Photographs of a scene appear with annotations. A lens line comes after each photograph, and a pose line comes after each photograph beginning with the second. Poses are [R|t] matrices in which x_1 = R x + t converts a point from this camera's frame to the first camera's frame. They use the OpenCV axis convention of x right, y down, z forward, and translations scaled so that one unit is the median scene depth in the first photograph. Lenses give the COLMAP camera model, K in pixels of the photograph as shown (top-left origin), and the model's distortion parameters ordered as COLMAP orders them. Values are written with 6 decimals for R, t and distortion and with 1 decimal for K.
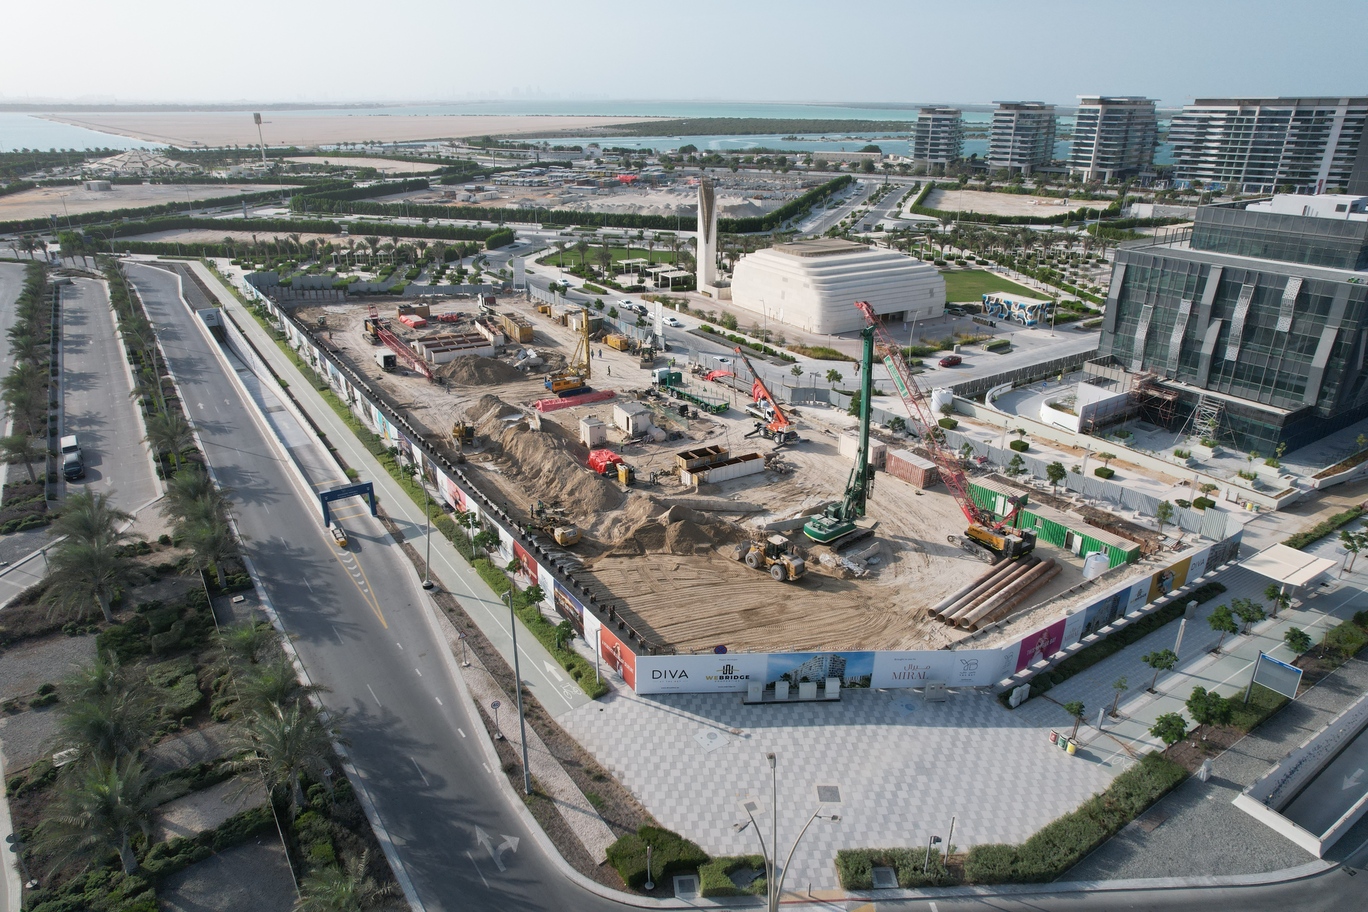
lens RADIAL K [[870.0, 0, 684.0], [0, 870.0, 456.0], [0, 0, 1]] dist [-0.084297, 0.076444]
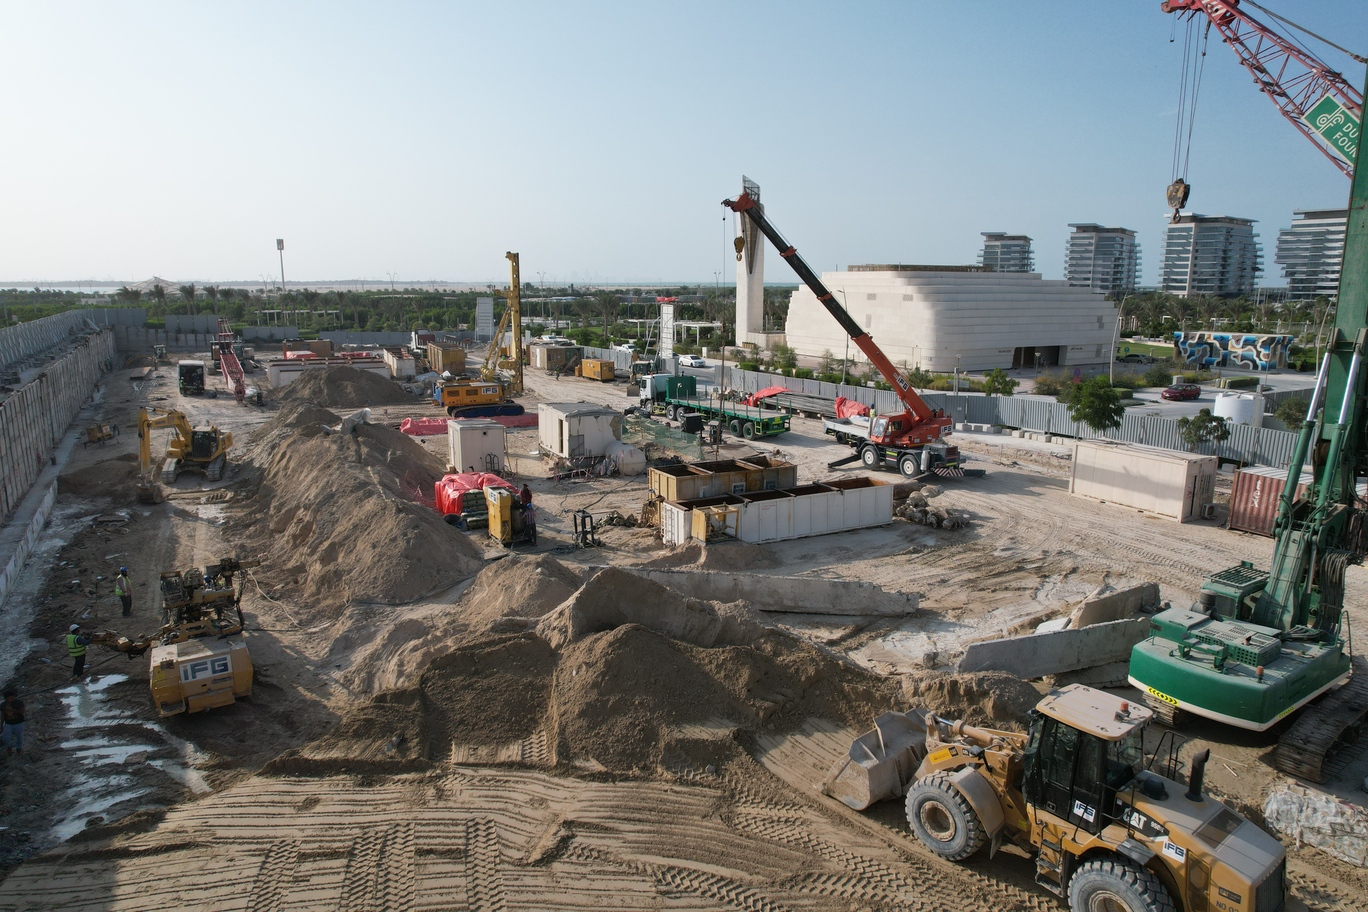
lens RADIAL K [[870.0, 0, 684.0], [0, 870.0, 456.0], [0, 0, 1]] dist [-0.084297, 0.076444]
pose [[0.998426, 0.008487, -0.055442, 0.024124], [-0.019191, 0.980516, -0.195499, 0.063066], [0.052703, 0.196256, 0.979135, 0.632323]]
